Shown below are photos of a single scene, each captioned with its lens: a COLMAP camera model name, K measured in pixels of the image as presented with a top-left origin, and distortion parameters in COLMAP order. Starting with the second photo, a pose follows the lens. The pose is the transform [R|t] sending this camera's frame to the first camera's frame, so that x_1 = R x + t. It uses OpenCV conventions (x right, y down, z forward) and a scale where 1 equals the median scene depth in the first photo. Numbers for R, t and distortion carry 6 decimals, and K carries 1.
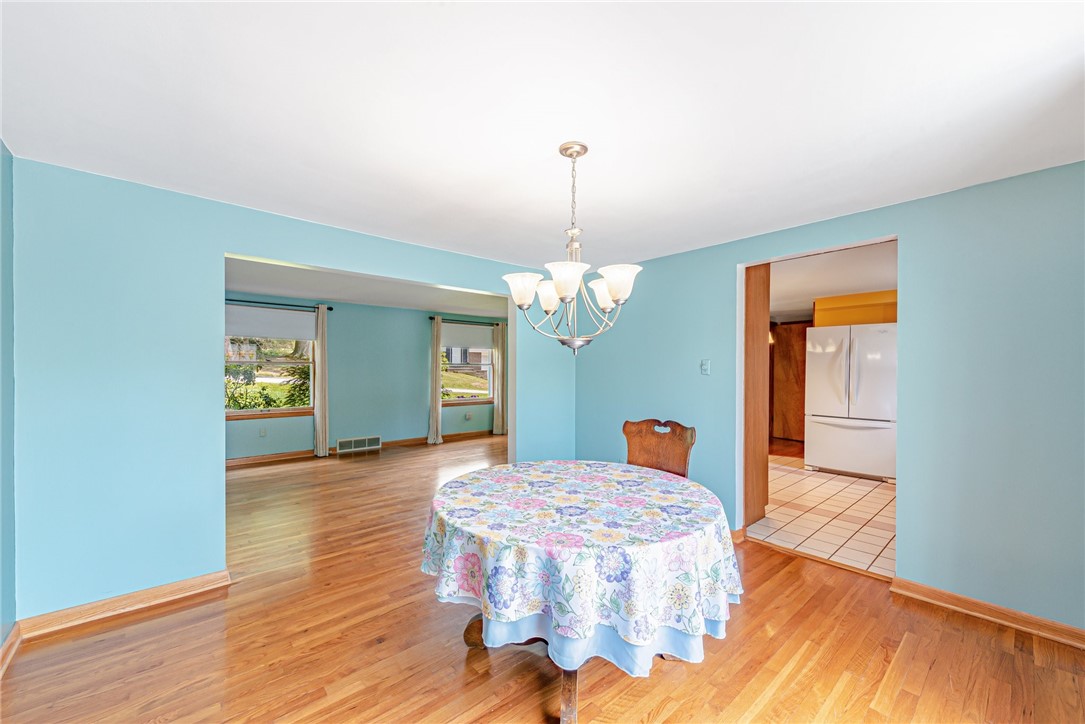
lens RADIAL K [[434.1, 0, 544.8], [0, 434.1, 366.3], [0, 0, 1]] dist [0.010674, -0.000204]
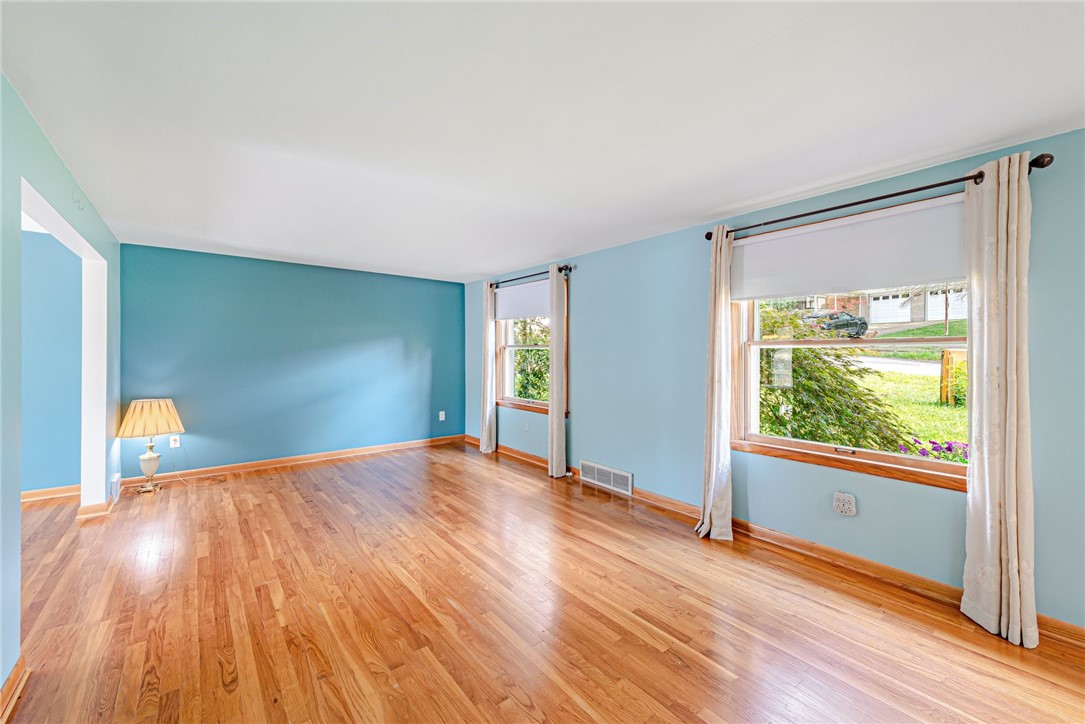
lens RADIAL K [[434.1, 0, 545.5], [0, 434.1, 355.8], [0, 0, 1]] dist [0.010674, -0.000204]
pose [[-0.035213, 0.008542, -0.999343, 0.180937], [-0.000145, 0.999963, 0.008553, 0.003087], [0.999380, 0.000446, -0.035211, 0.912281]]
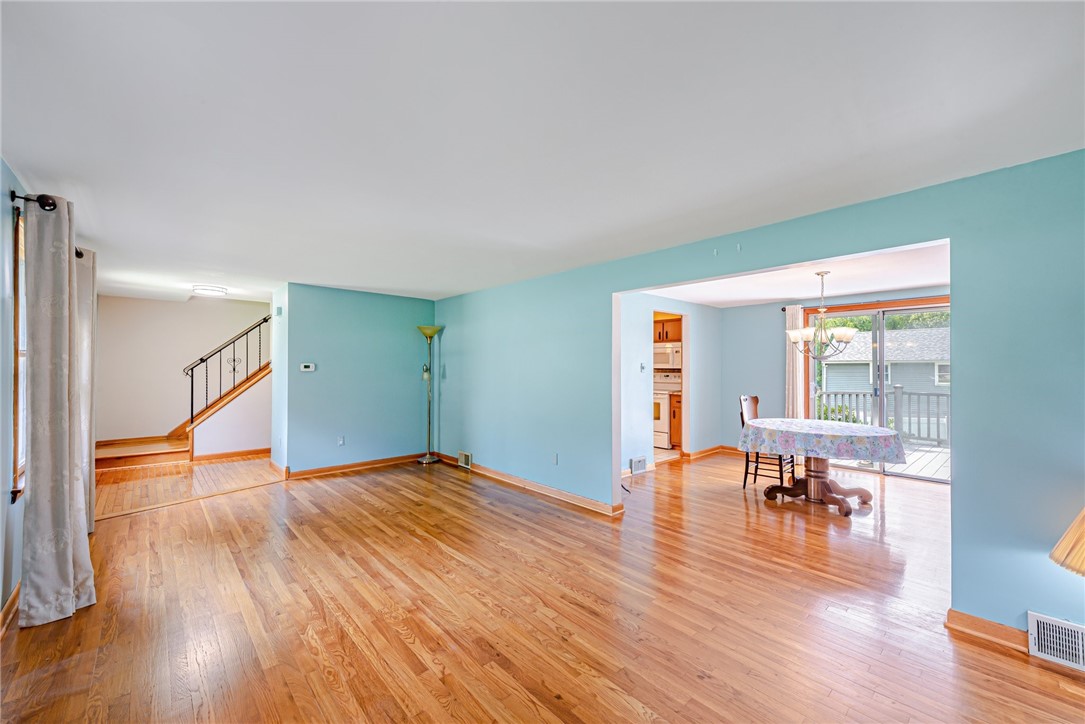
lens RADIAL K [[434.1, 0, 540.9], [0, 434.1, 365.1], [0, 0, 1]] dist [0.010674, -0.000204]
pose [[-0.017655, 0.003283, 0.999839, -0.609297], [-0.011532, 0.999927, -0.003487, -0.001981], [-0.999778, -0.011592, -0.017616, 0.710029]]
